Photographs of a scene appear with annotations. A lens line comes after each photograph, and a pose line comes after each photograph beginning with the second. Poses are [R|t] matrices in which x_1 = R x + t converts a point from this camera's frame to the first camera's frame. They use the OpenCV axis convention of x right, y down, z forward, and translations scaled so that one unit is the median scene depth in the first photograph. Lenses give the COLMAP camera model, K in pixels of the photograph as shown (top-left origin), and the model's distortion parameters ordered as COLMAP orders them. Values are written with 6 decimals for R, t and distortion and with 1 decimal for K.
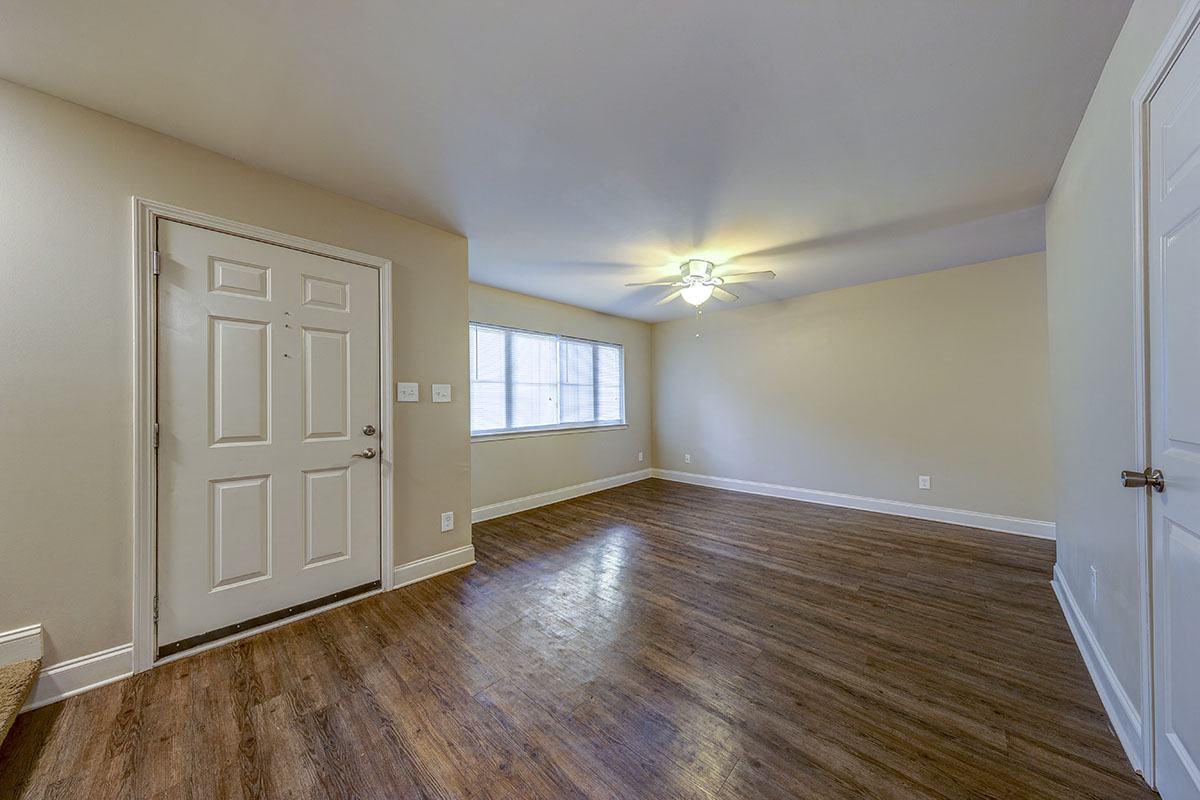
lens RADIAL K [[388.3, 0, 601.2], [0, 388.3, 406.5], [0, 0, 1]] dist [0.000166, 0.000000]
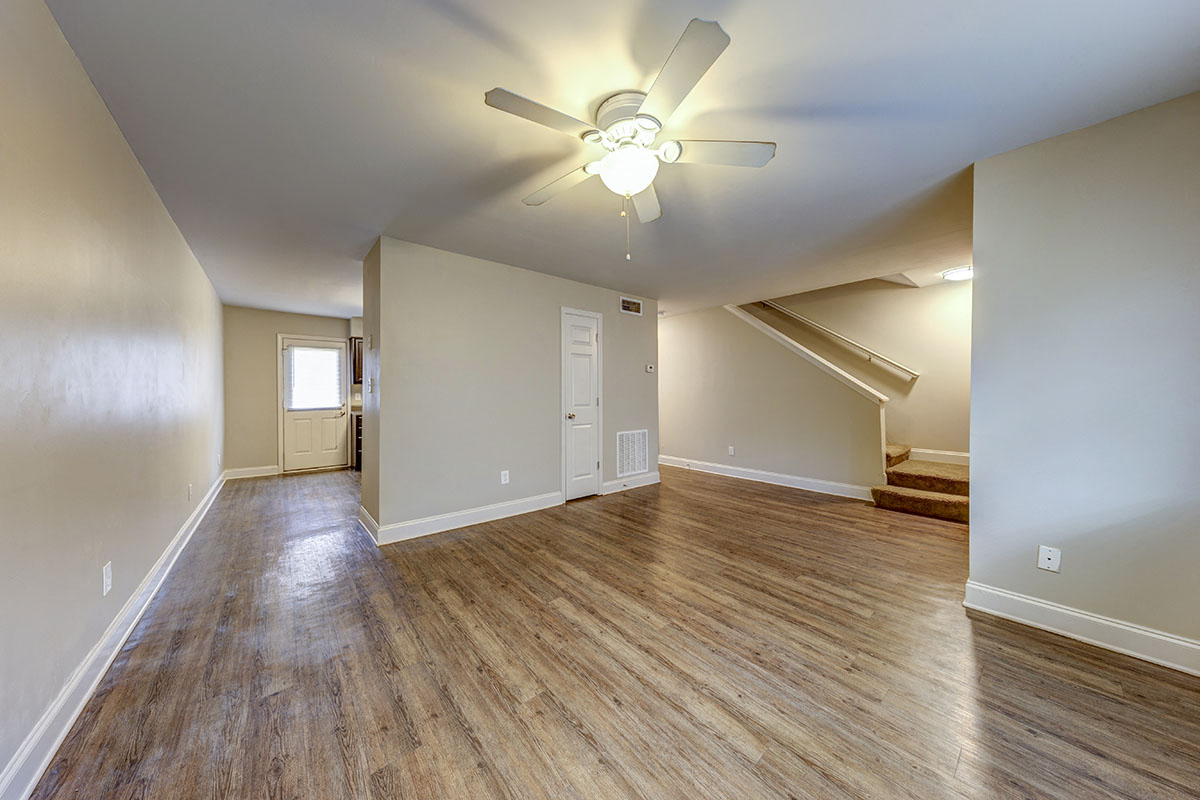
lens RADIAL K [[388.3, 0, 603.2], [0, 388.3, 393.1], [0, 0, 1]] dist [0.000166, 0.000000]
pose [[-0.995877, 0.015552, 0.089366, 0.265520], [0.015117, 0.999870, -0.005541, -0.006182], [-0.089441, -0.004168, -0.995983, 1.670006]]
